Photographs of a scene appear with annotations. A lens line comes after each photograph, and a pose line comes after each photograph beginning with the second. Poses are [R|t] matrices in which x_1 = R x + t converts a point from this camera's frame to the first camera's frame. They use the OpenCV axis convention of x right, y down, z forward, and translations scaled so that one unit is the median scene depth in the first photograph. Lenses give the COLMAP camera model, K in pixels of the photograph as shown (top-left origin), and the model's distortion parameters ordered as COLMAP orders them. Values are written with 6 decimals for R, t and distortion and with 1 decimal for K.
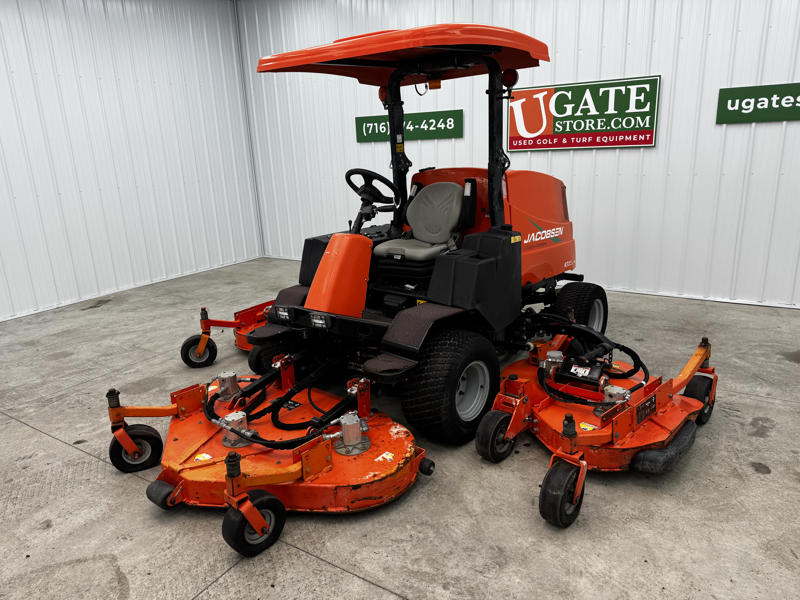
lens RADIAL K [[563.1, 0, 397.3], [0, 563.1, 306.0], [0, 0, 1]] dist [0.014053, -0.017483]
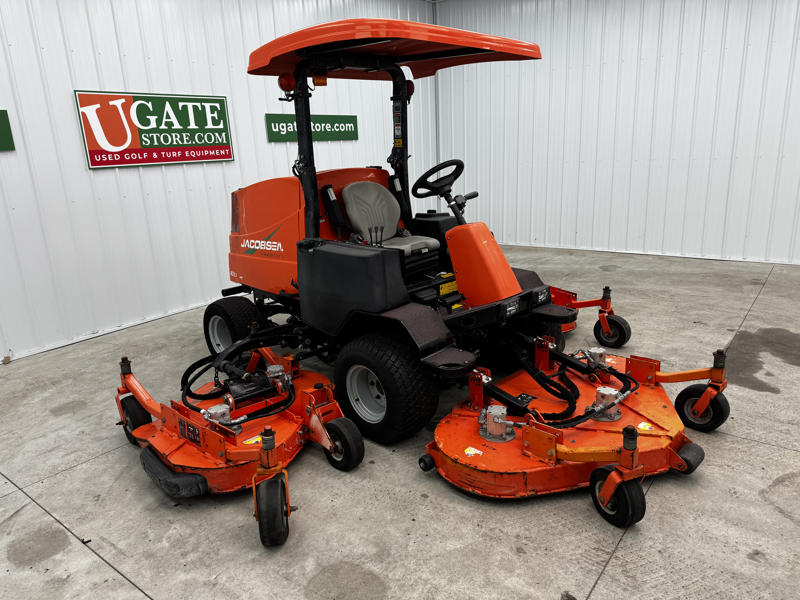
lens RADIAL K [[563.1, 0, 401.8], [0, 563.1, 304.8], [0, 0, 1]] dist [0.014053, -0.017483]
pose [[0.084064, -0.238359, 0.967532, -0.632333], [0.309816, 0.929097, 0.201972, -0.134762], [-0.947073, 0.282778, 0.151951, 0.575134]]
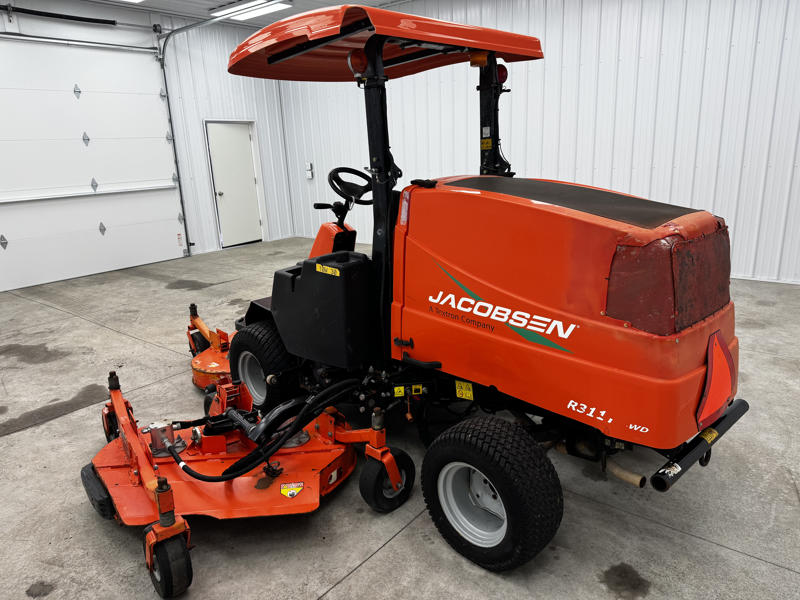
lens RADIAL K [[563.1, 0, 398.5], [0, 563.1, 297.7], [0, 0, 1]] dist [0.014053, -0.017483]
pose [[-0.111584, 0.304724, -0.945882, 0.592800], [-0.219357, 0.920795, 0.322519, -0.223306], [0.969243, 0.243474, -0.035903, 0.692387]]
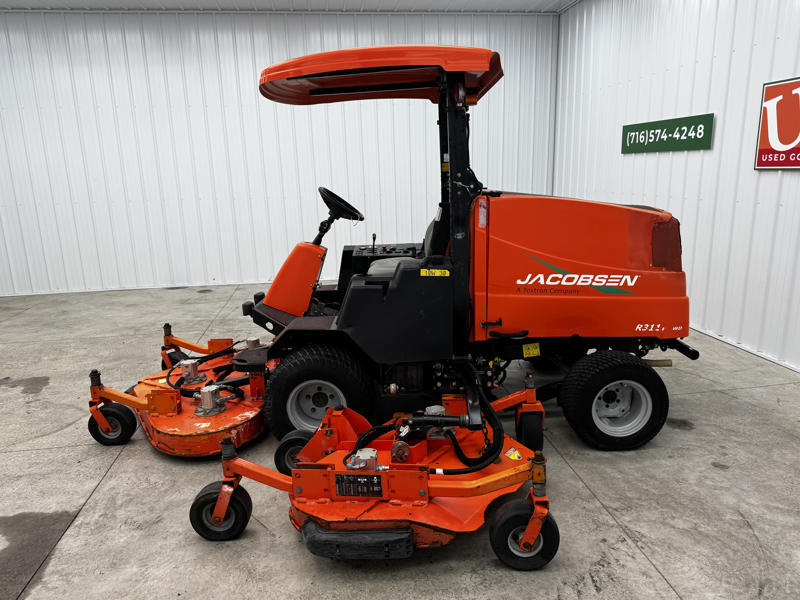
lens RADIAL K [[563.1, 0, 395.8], [0, 563.1, 297.9], [0, 0, 1]] dist [0.014053, -0.017483]
pose [[0.645535, 0.194610, -0.738519, 0.511068], [-0.204573, 0.975715, 0.078298, -0.084100], [0.735822, 0.100537, 0.669670, 0.216096]]
